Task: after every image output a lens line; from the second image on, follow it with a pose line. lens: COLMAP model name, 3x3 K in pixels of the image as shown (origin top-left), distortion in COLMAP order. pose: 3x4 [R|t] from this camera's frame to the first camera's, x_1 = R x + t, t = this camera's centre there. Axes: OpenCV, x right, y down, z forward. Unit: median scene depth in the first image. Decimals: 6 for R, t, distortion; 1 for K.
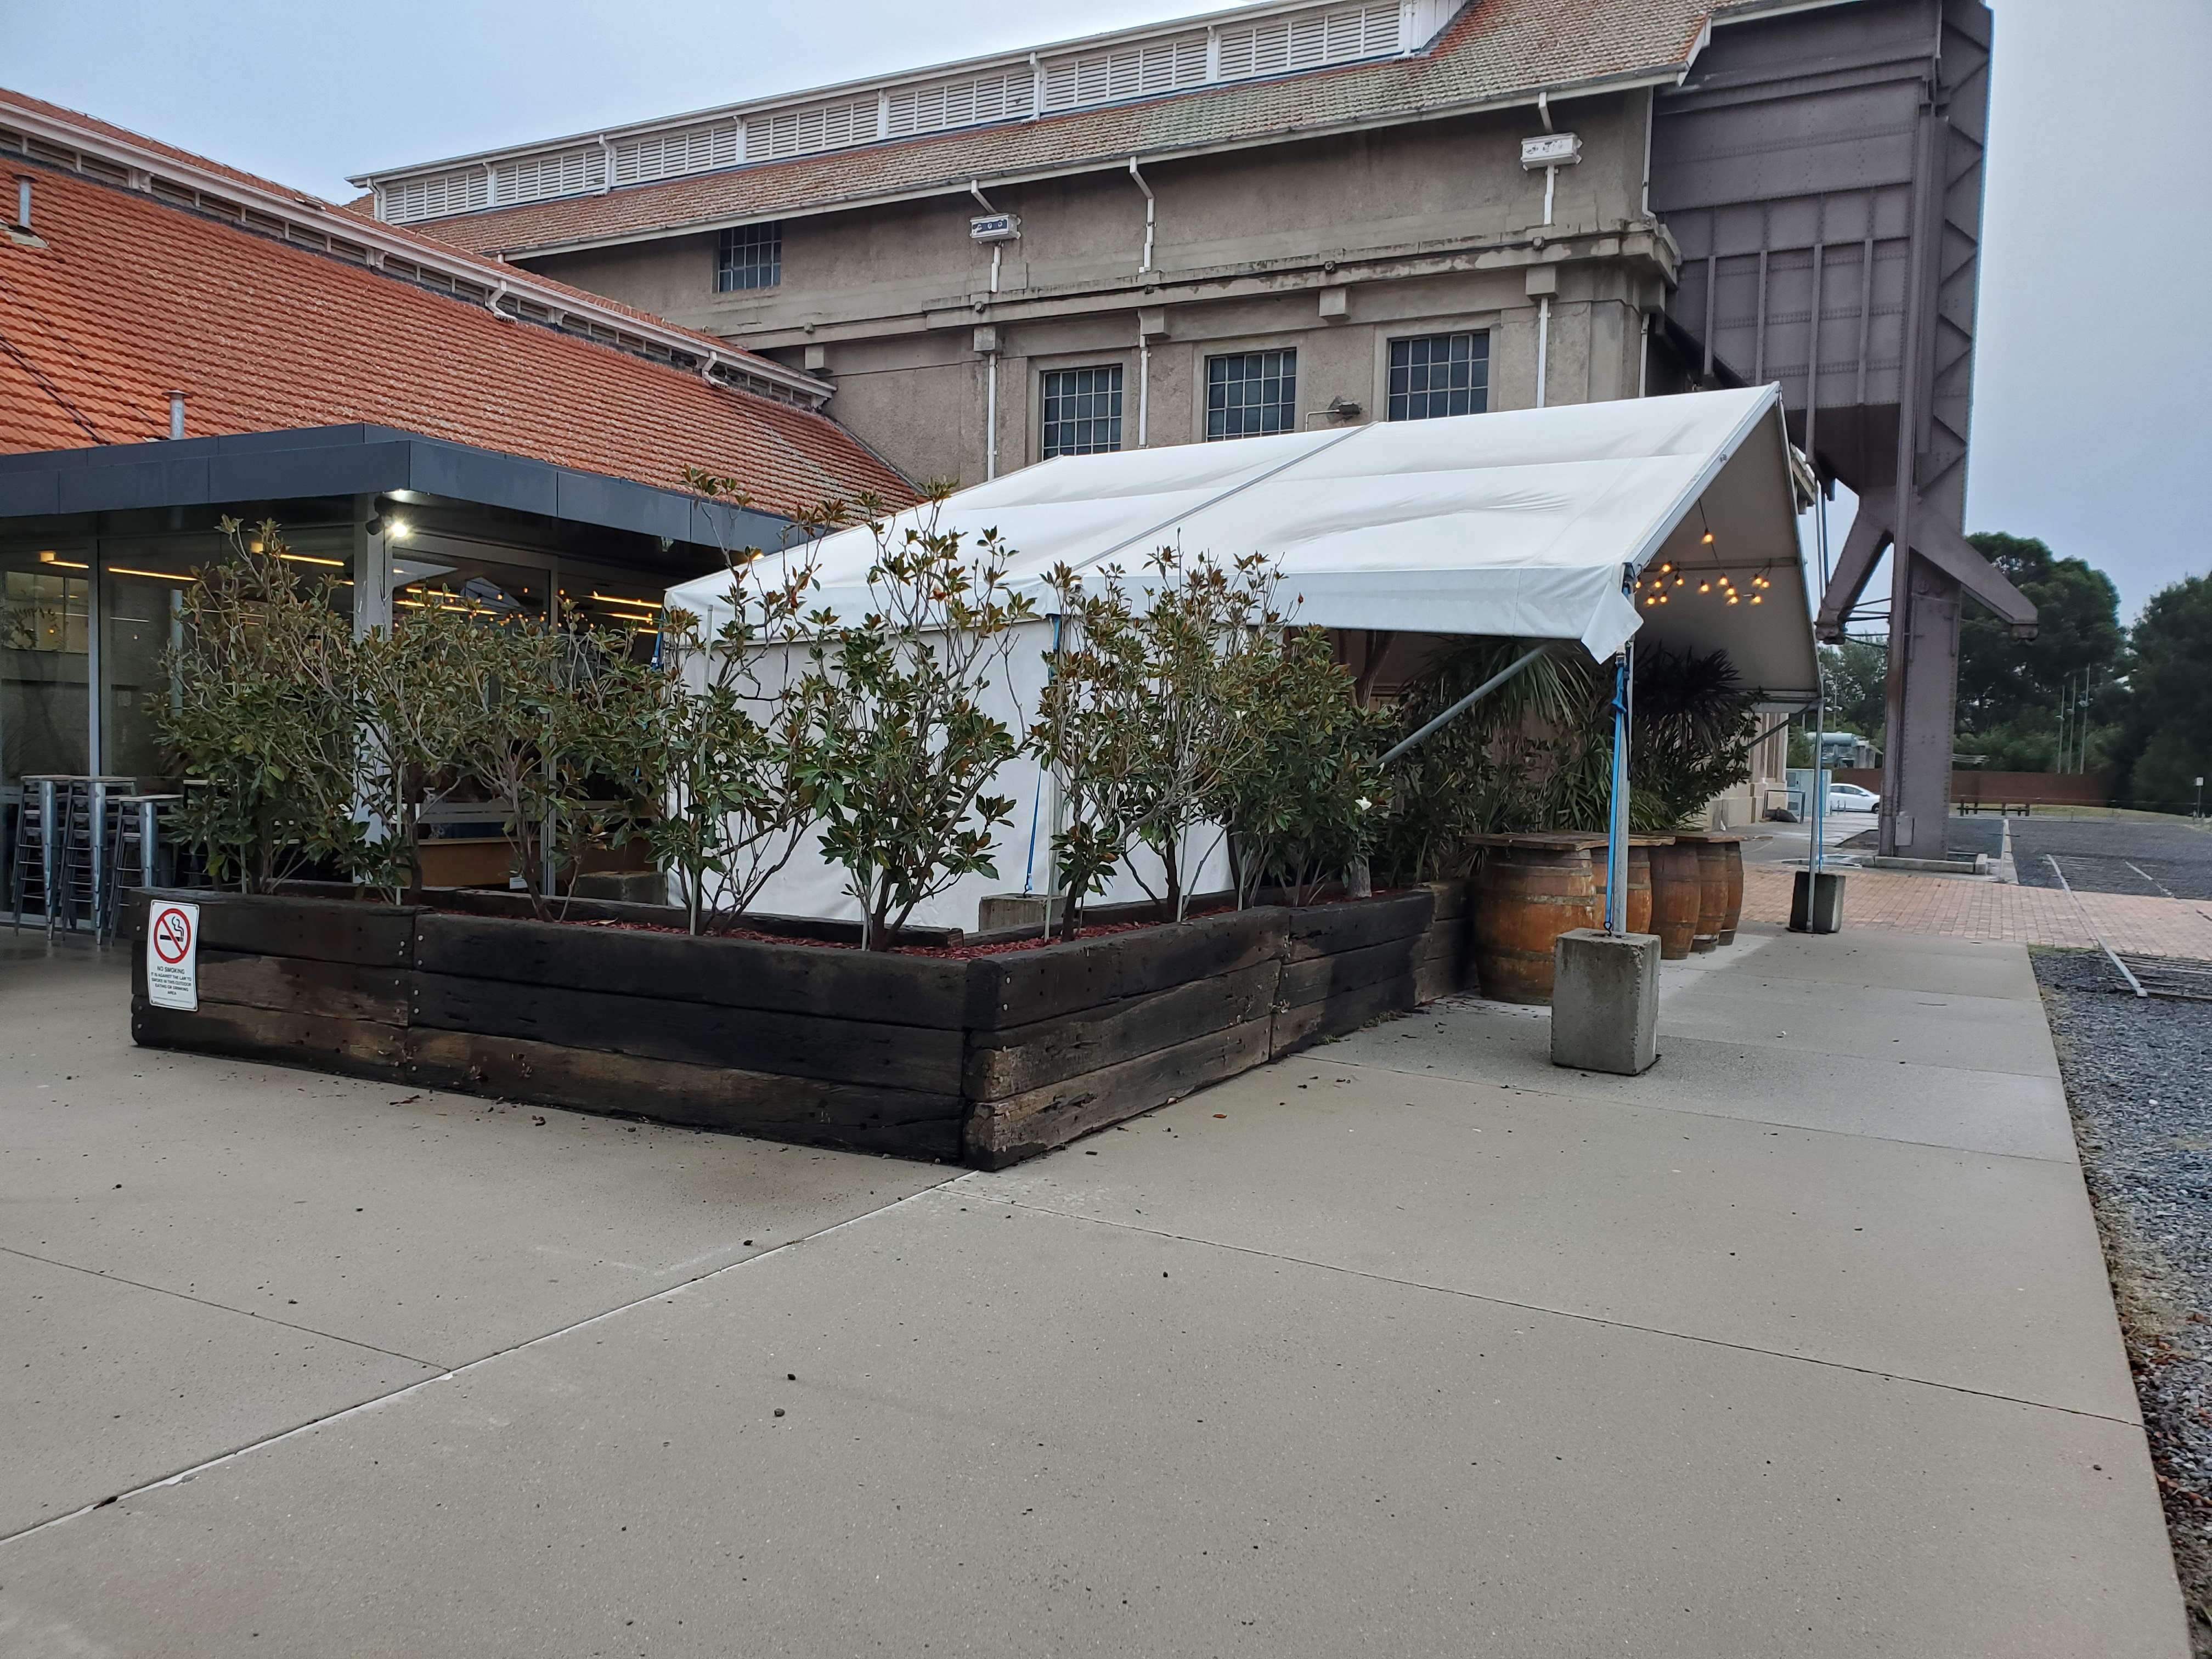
lens RADIAL K [[1721.7, 0, 1105.4], [0, 1721.7, 833.4], [0, 0, 1]] dist [0.005545, 0.002204]
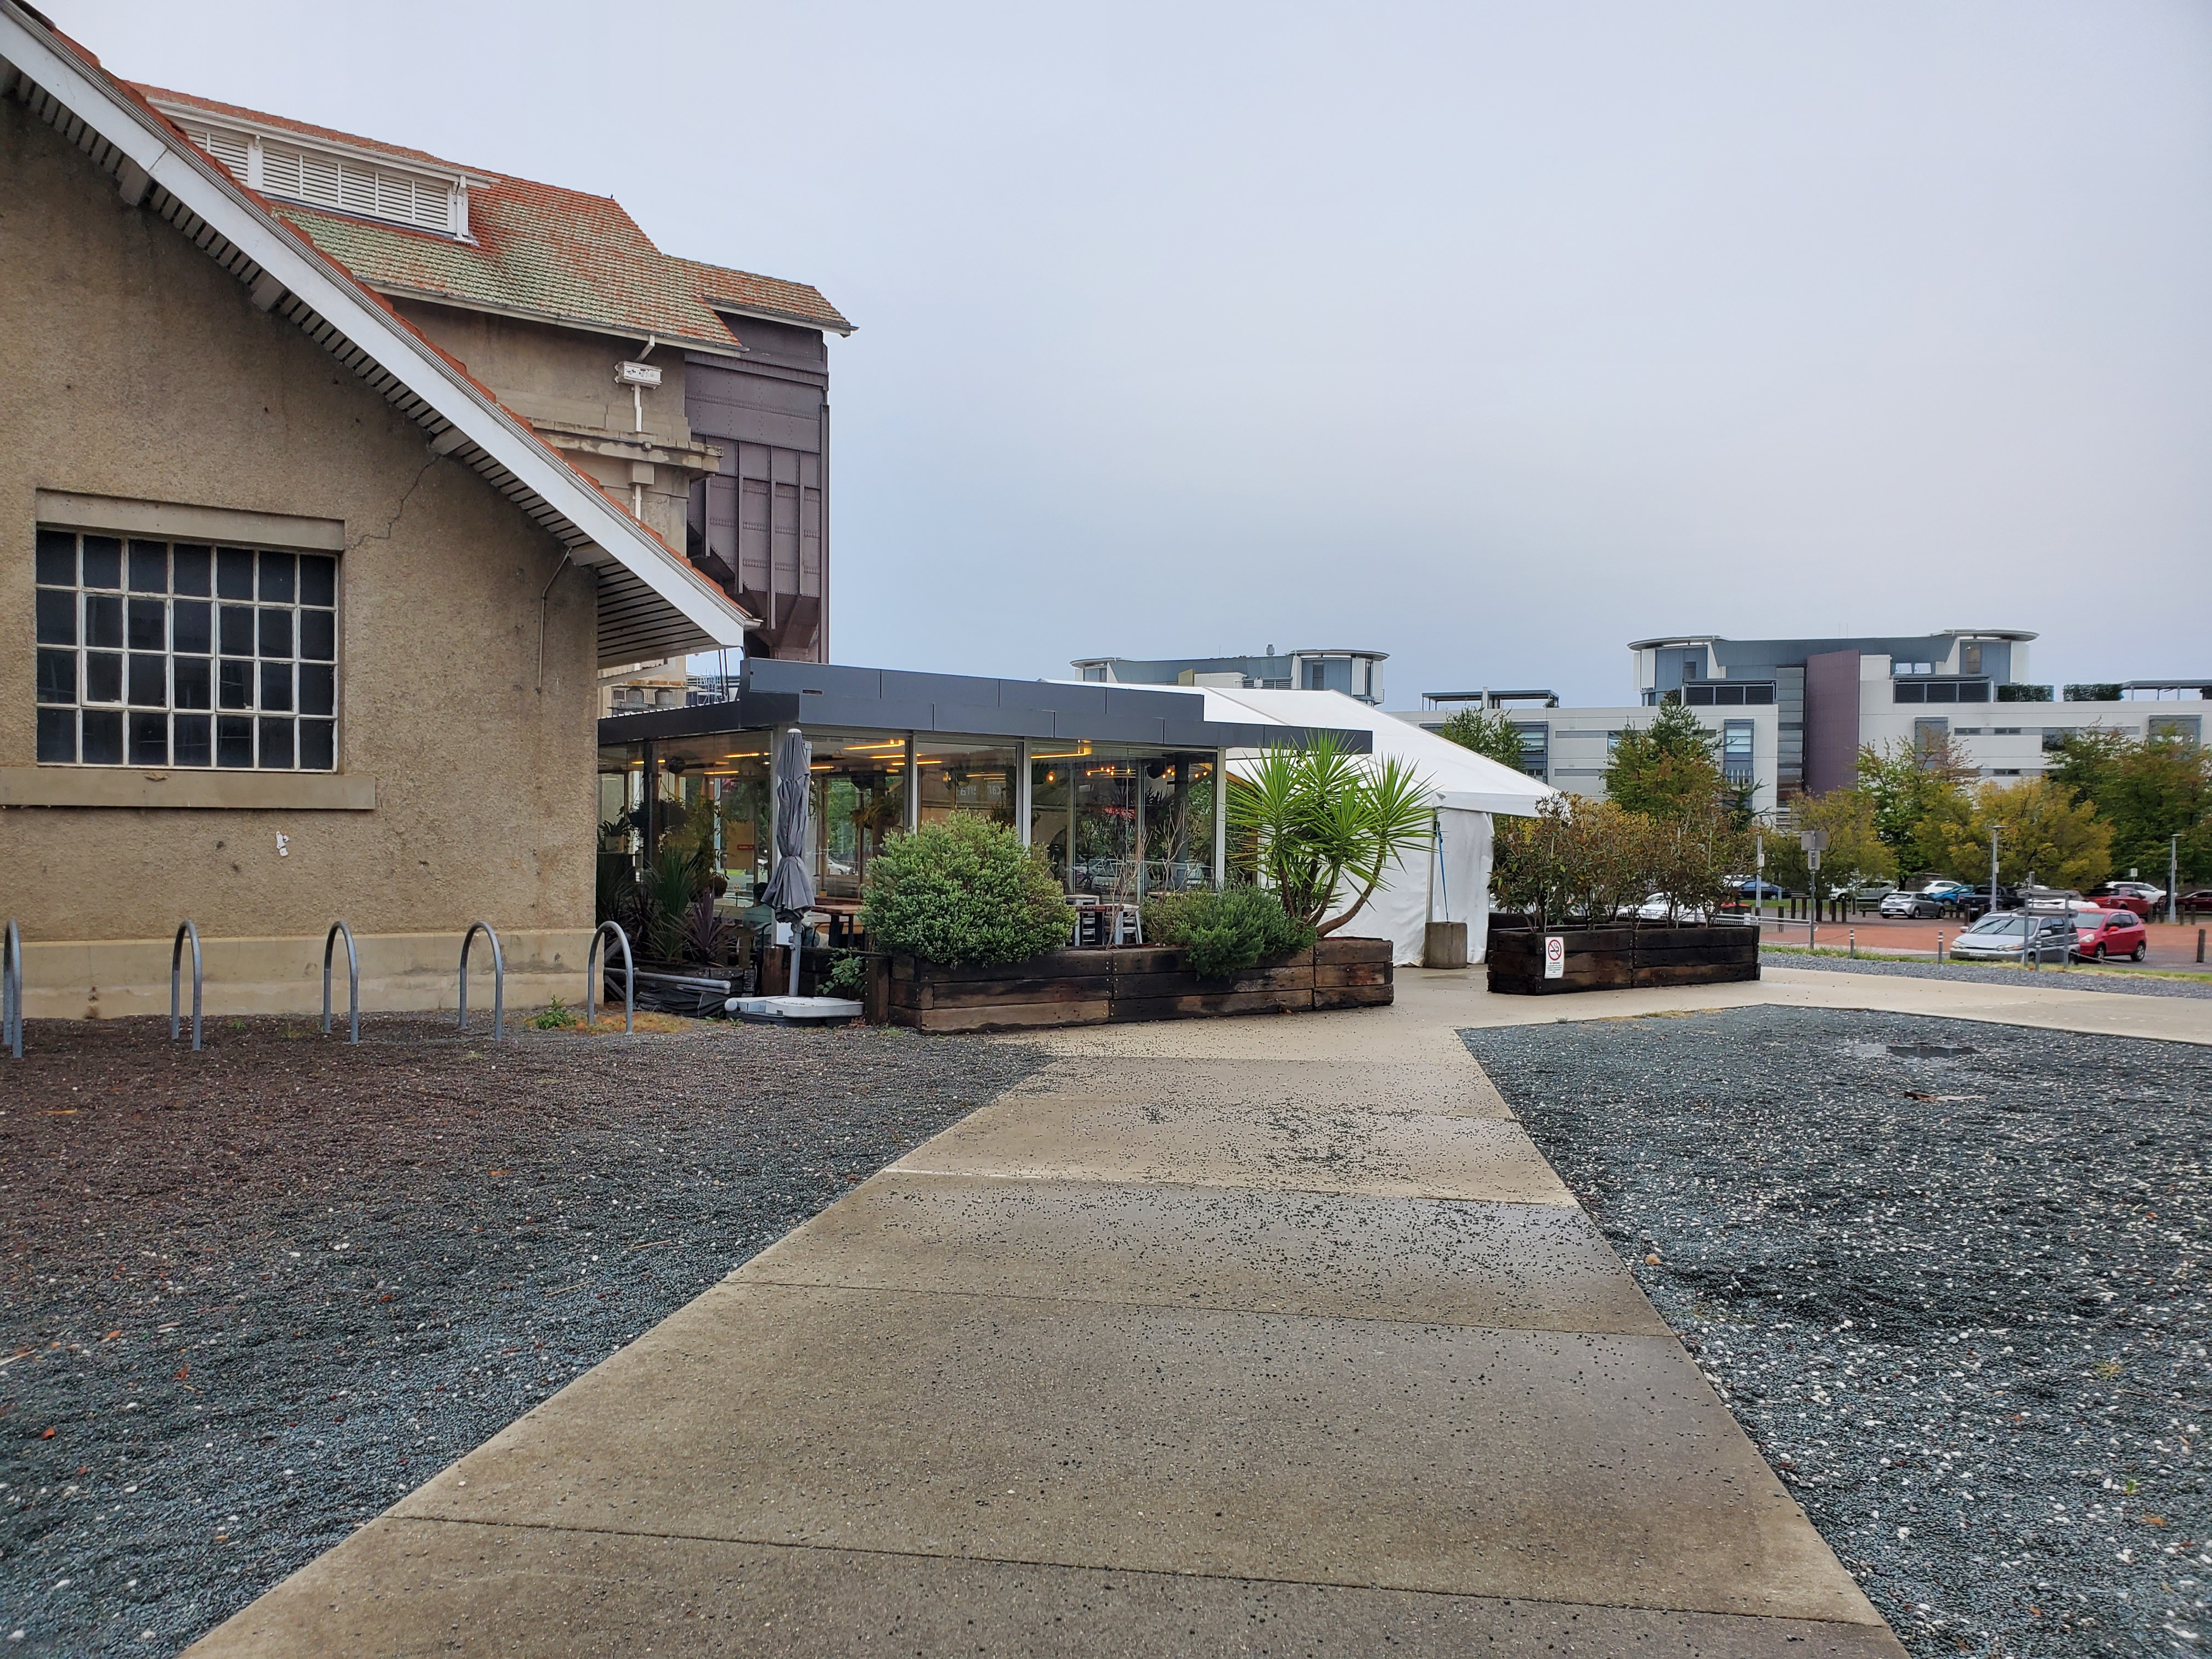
lens RADIAL K [[1721.7, 0, 1109.0], [0, 1721.7, 833.8], [0, 0, 1]] dist [0.005545, 0.002204]
pose [[0.454542, -0.020083, 0.890499, -0.759696], [0.040481, 0.999179, 0.001871, -0.035459], [-0.889805, 0.035198, 0.454982, 0.099994]]
